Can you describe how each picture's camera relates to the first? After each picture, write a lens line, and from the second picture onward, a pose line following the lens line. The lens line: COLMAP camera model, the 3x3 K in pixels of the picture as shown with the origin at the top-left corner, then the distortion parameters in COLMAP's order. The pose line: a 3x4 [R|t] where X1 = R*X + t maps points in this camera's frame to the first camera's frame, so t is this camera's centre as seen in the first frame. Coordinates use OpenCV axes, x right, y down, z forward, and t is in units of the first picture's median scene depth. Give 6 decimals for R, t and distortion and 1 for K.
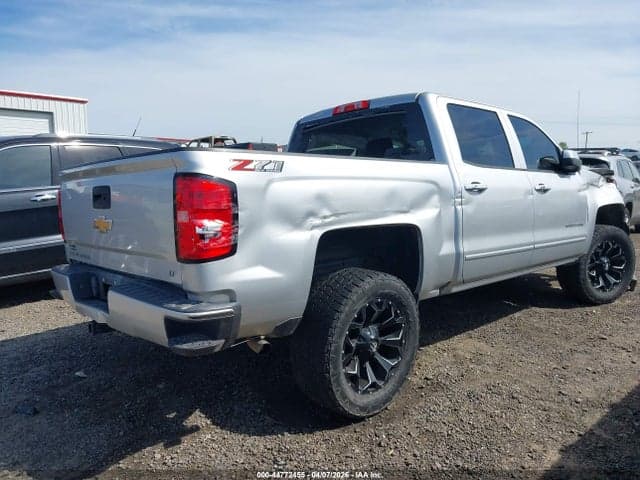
lens RADIAL K [[501.1, 0, 309.8], [0, 501.1, 241.7], [0, 0, 1]] dist [0.111509, -0.193463]
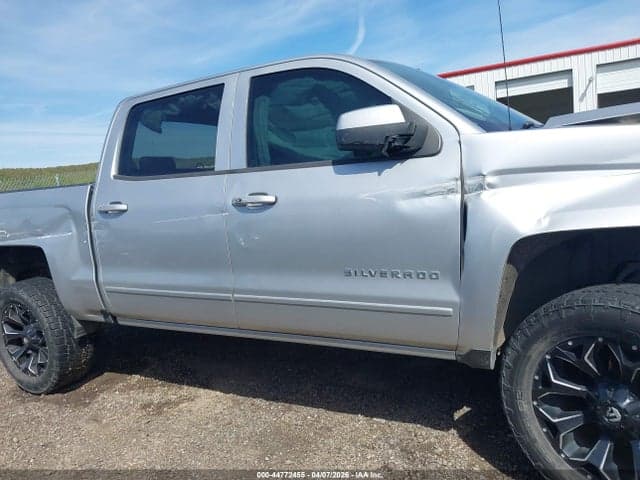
lens RADIAL K [[501.1, 0, 309.8], [0, 501.1, 241.7], [0, 0, 1]] dist [0.111509, -0.193463]
pose [[0.262039, 0.107280, -0.959076, 1.399936], [-0.004759, 0.993934, 0.109879, -0.167084], [0.965046, -0.024229, 0.260960, 1.248443]]
